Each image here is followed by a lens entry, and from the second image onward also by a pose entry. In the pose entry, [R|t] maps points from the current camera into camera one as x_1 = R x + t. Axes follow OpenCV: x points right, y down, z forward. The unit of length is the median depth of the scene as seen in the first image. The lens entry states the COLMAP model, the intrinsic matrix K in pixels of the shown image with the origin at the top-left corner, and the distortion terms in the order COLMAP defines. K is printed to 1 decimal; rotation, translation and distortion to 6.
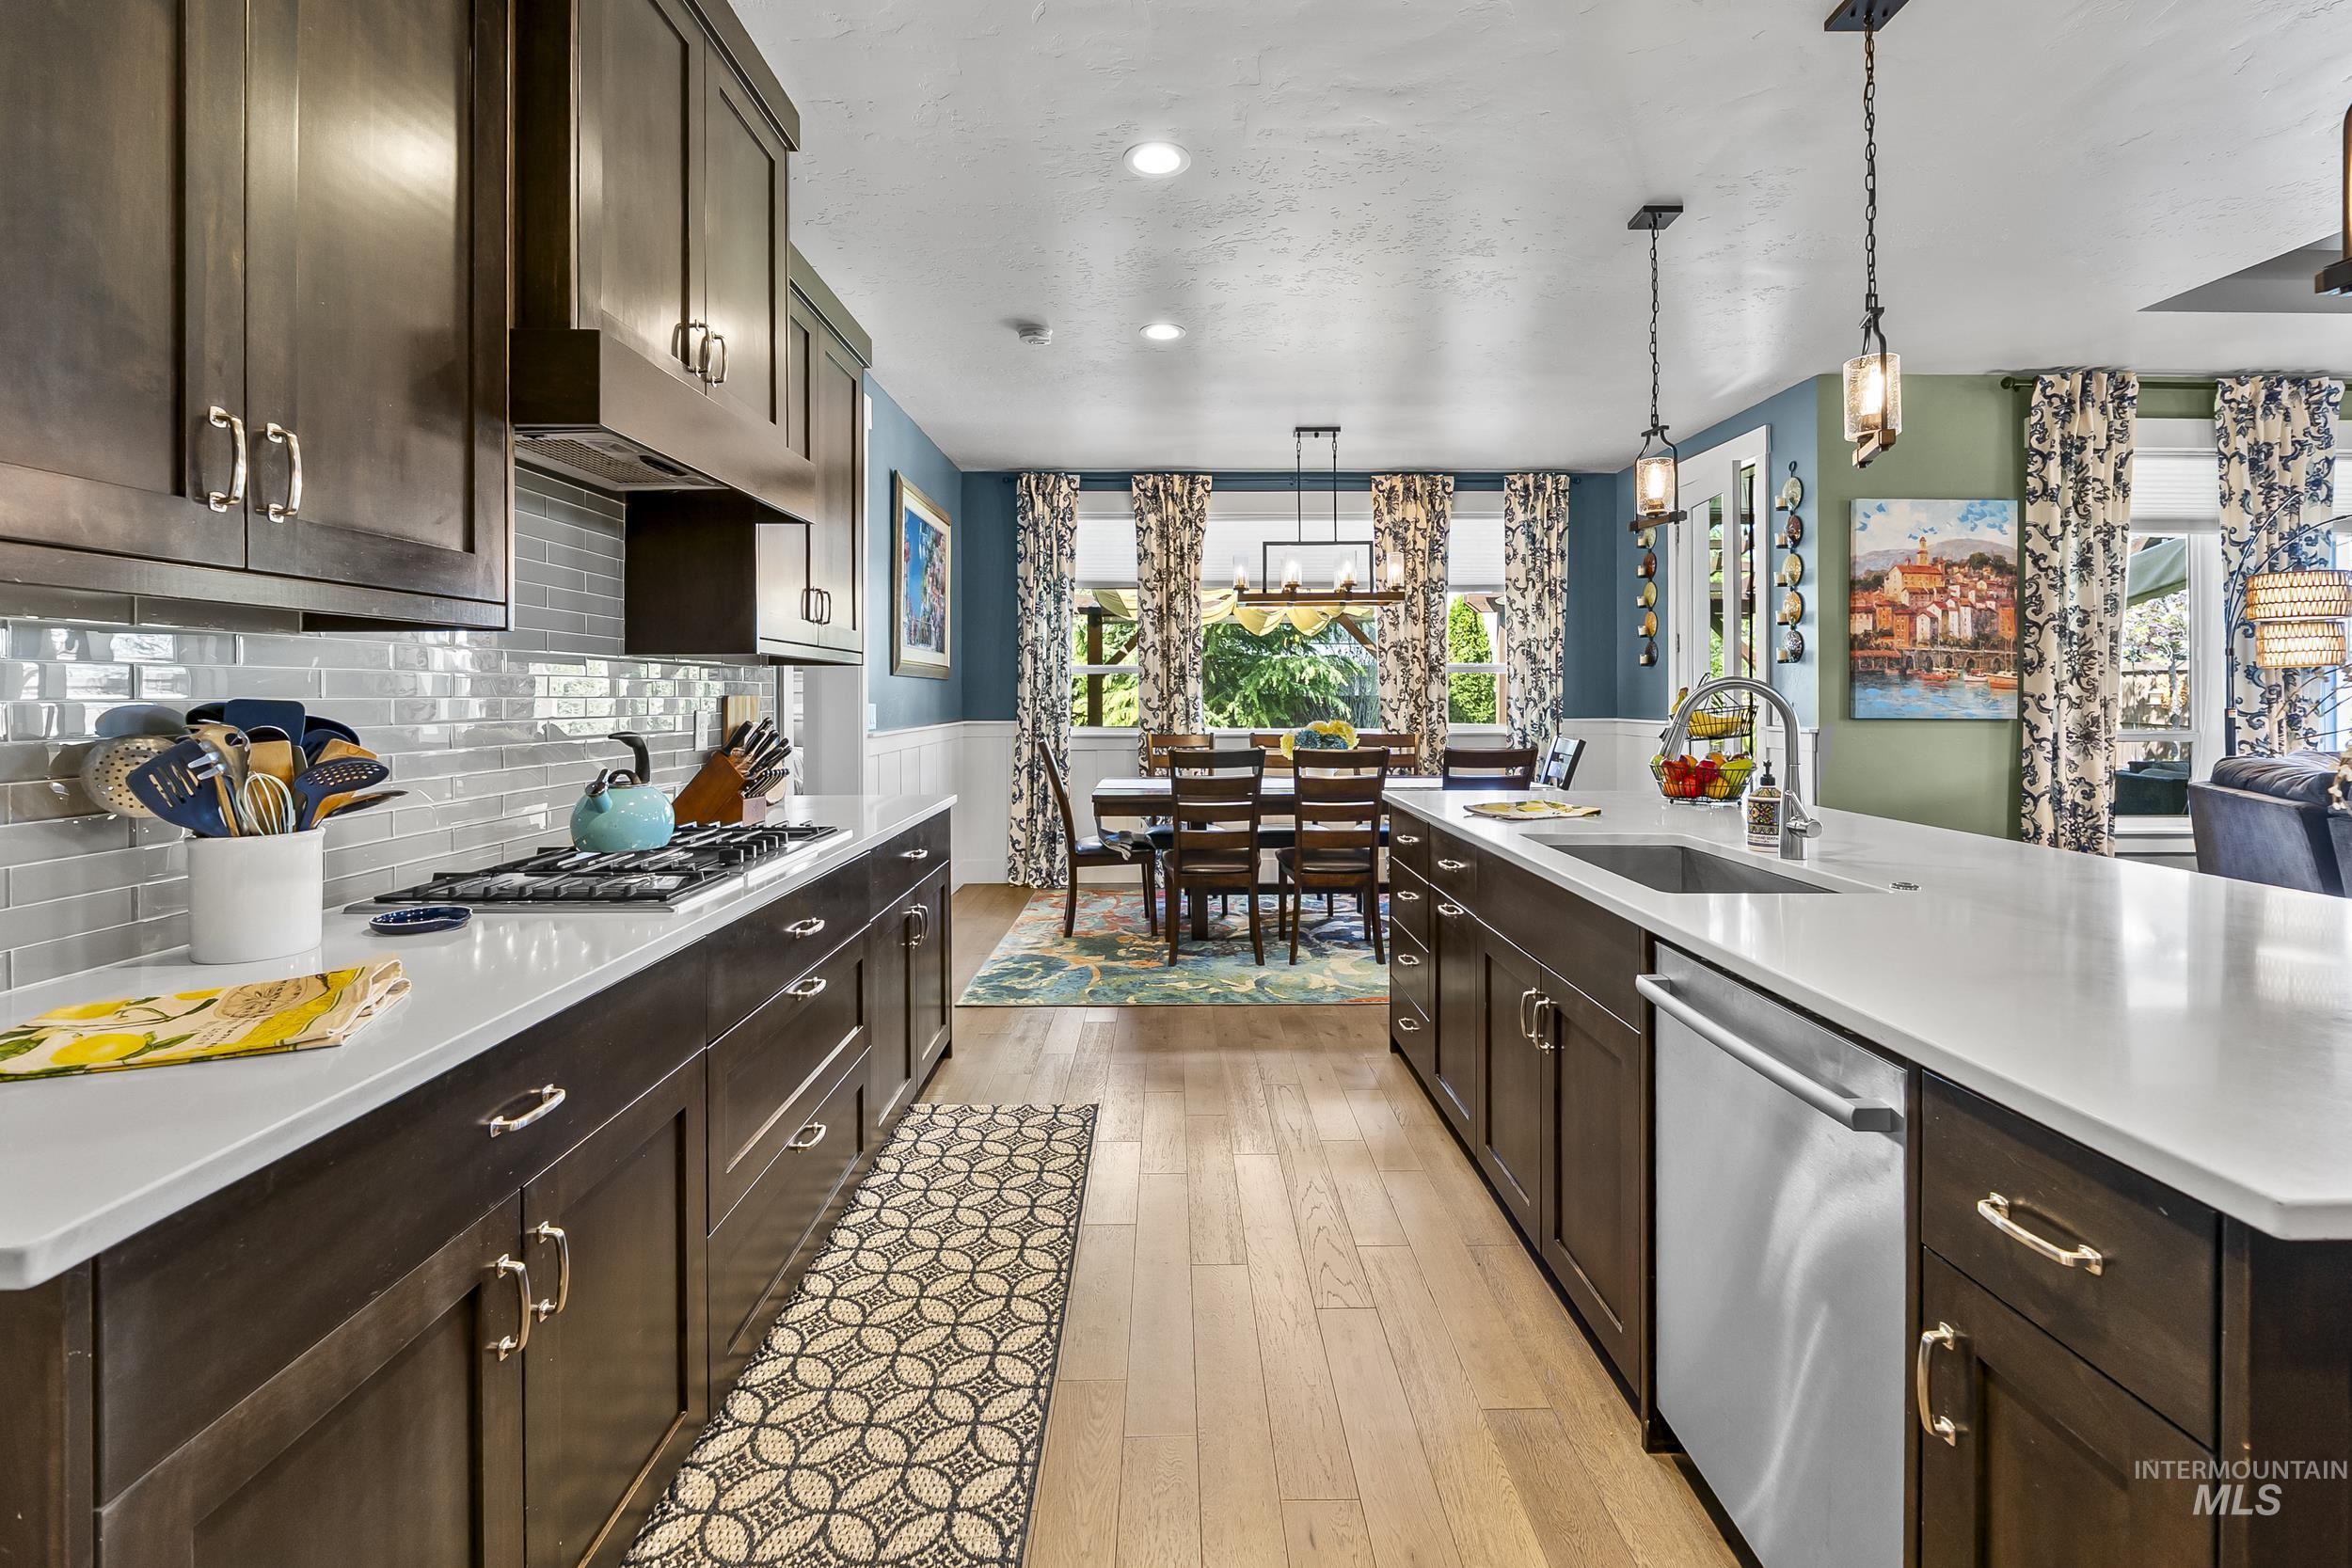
lens RADIAL K [[1015.3, 0, 1185.3], [0, 1015.3, 698.5], [0, 0, 1]] dist [-0.007039, 0.000249]
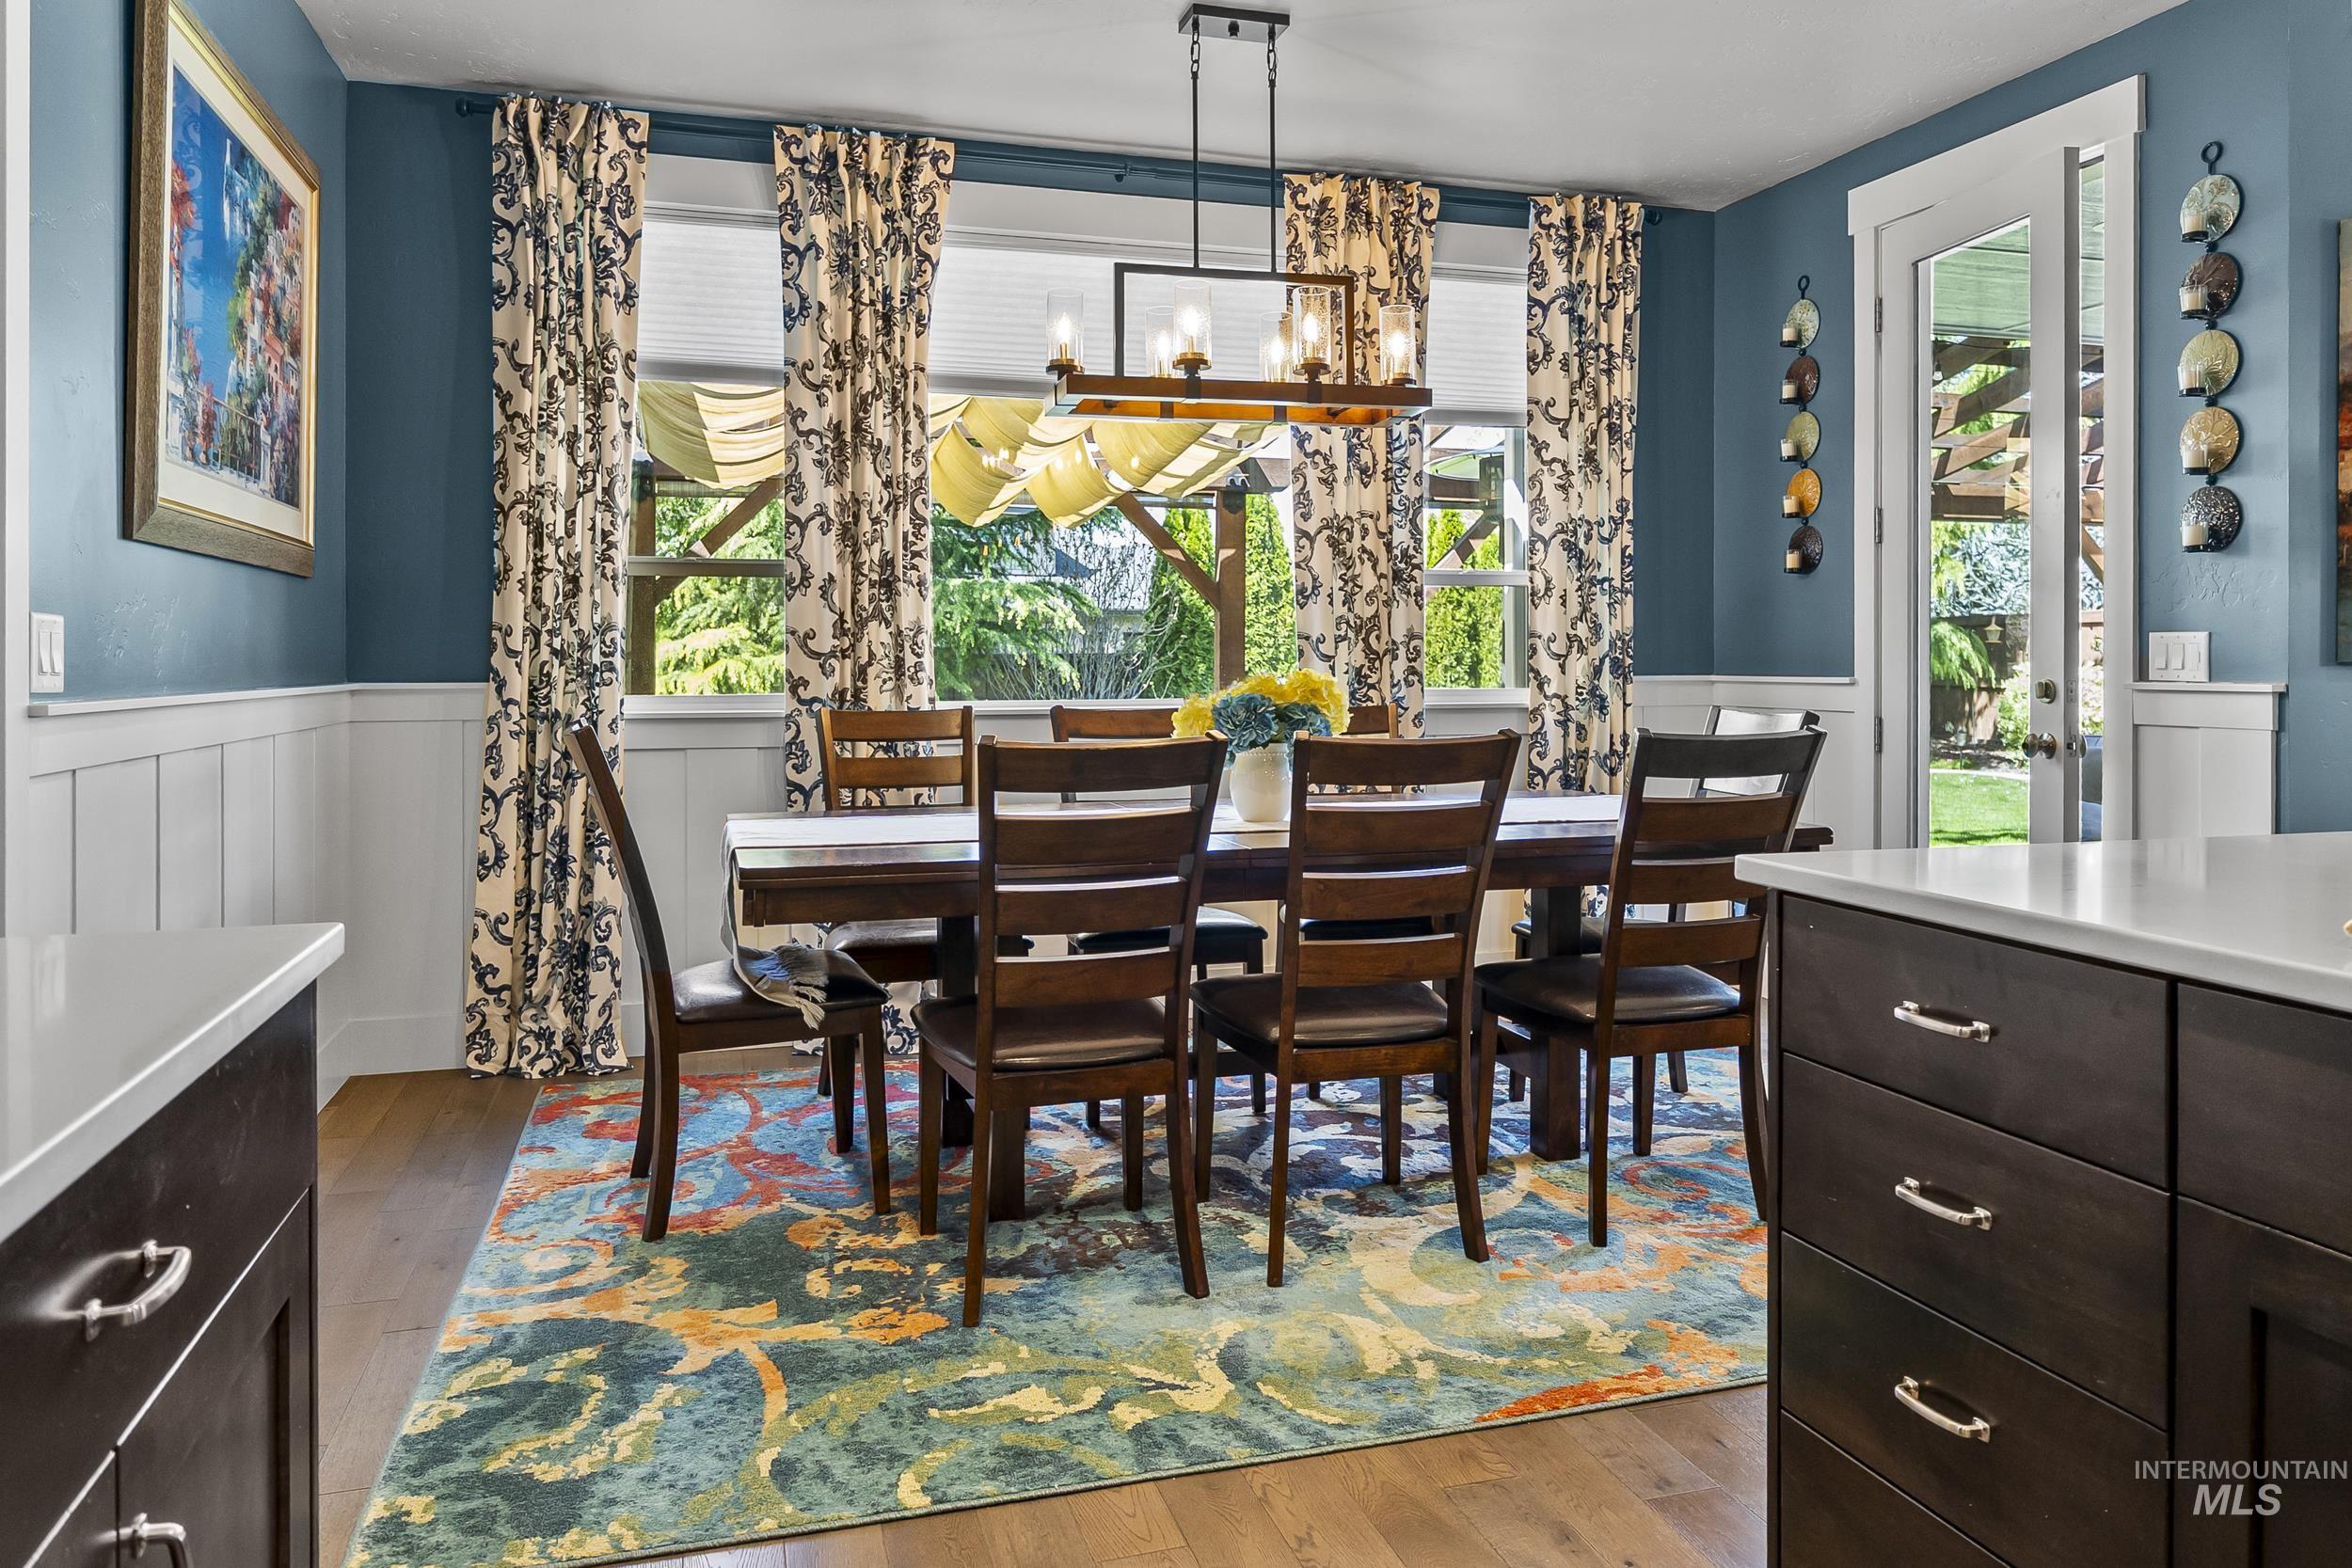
lens RADIAL K [[1601.7, 0, 1194.7], [0, 1601.7, 653.8], [0, 0, 1]] dist [0.001643, 0.000688]
pose [[0.962378, 0.002506, 0.271701, -0.082328], [-0.000623, 0.999975, -0.007015, 0.018880], [-0.271712, 0.006582, 0.962356, 0.354843]]
